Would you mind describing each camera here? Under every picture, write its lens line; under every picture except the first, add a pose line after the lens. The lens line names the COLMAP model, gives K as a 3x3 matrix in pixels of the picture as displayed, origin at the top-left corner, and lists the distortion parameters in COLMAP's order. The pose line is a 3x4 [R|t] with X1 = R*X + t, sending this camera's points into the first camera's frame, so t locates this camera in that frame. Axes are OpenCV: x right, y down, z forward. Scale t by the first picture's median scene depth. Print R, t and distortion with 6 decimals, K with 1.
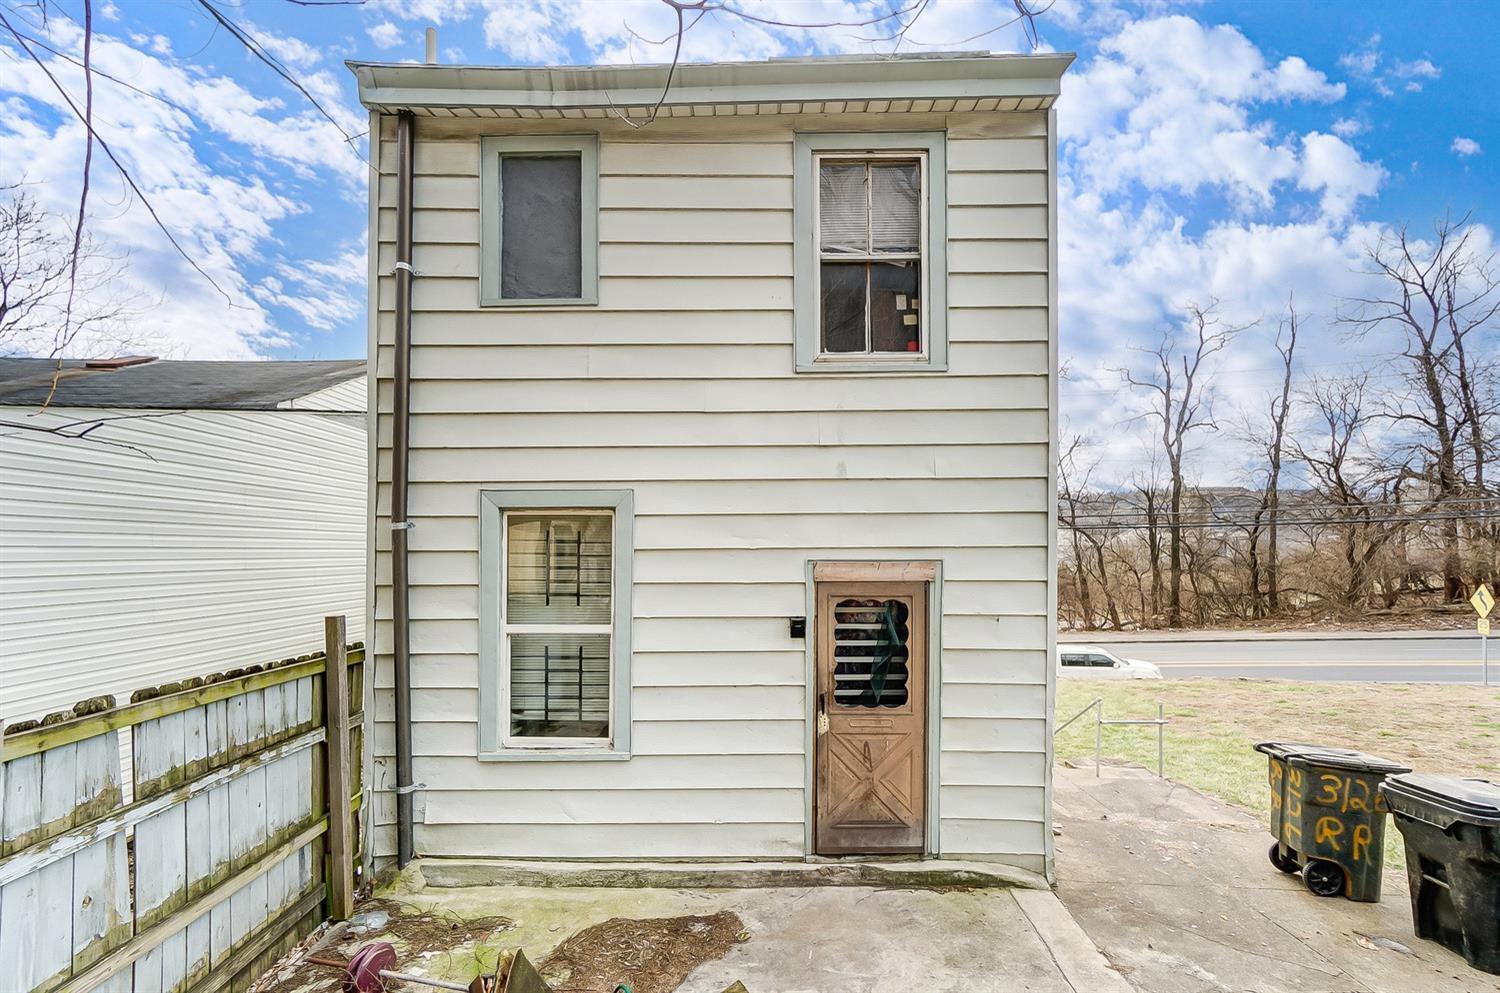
lens RADIAL K [[680.9, 0, 754.8], [0, 680.9, 548.9], [0, 0, 1]] dist [-0.016358, 0.017333]
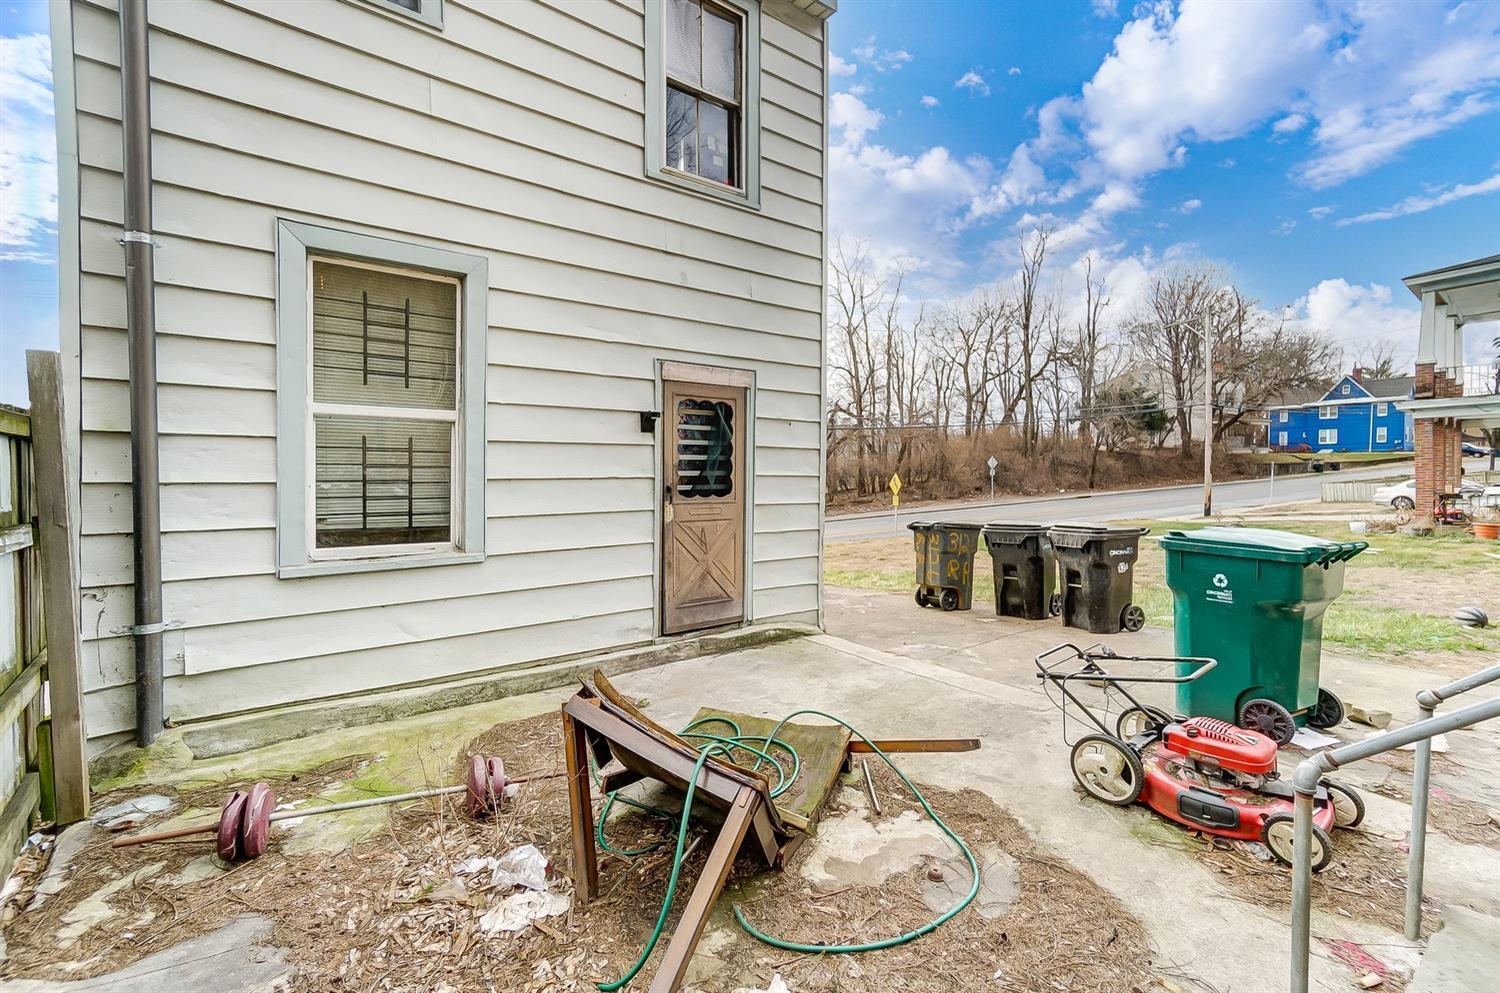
lens RADIAL K [[665.7, 0, 748.3], [0, 665.7, 489.5], [0, 0, 1]] dist [-0.014160, 0.015092]
pose [[0.786535, -0.014070, 0.617386, -0.449865], [-0.001651, 0.999689, 0.024885, 0.193445], [-0.617544, -0.020593, 0.786267, 0.096713]]
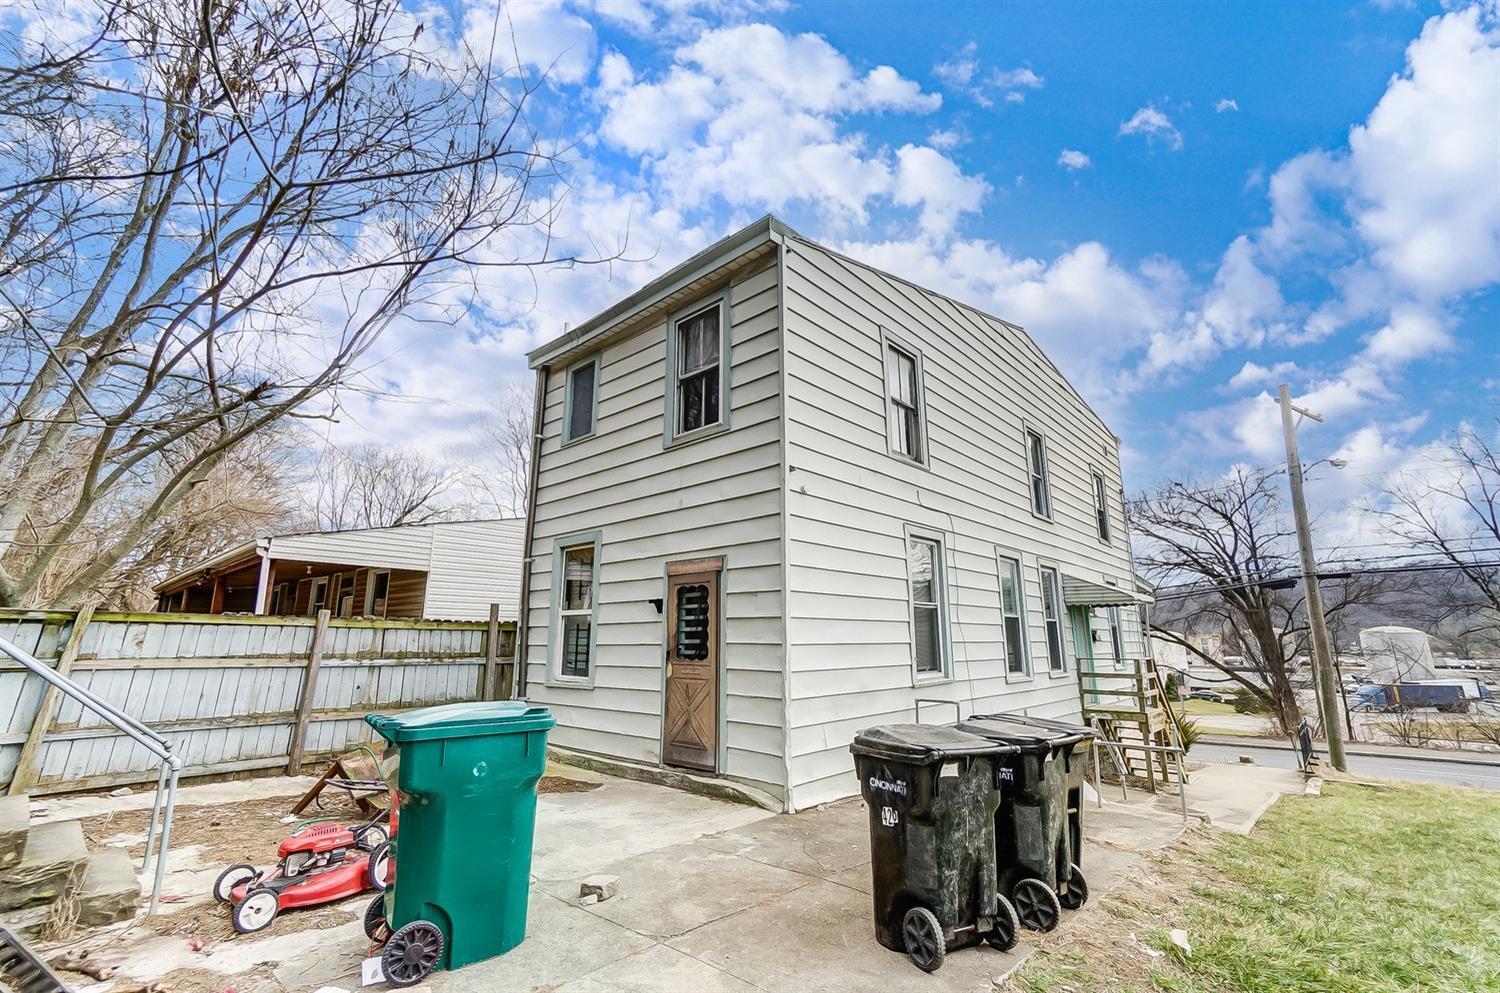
lens RADIAL K [[665.7, 0, 748.3], [0, 665.7, 489.5], [0, 0, 1]] dist [-0.014160, 0.015092]
pose [[0.735545, -0.149891, -0.660686, 1.260258], [-0.002449, 0.974622, -0.223842, 0.195719], [0.677471, 0.166264, 0.716512, -0.000504]]
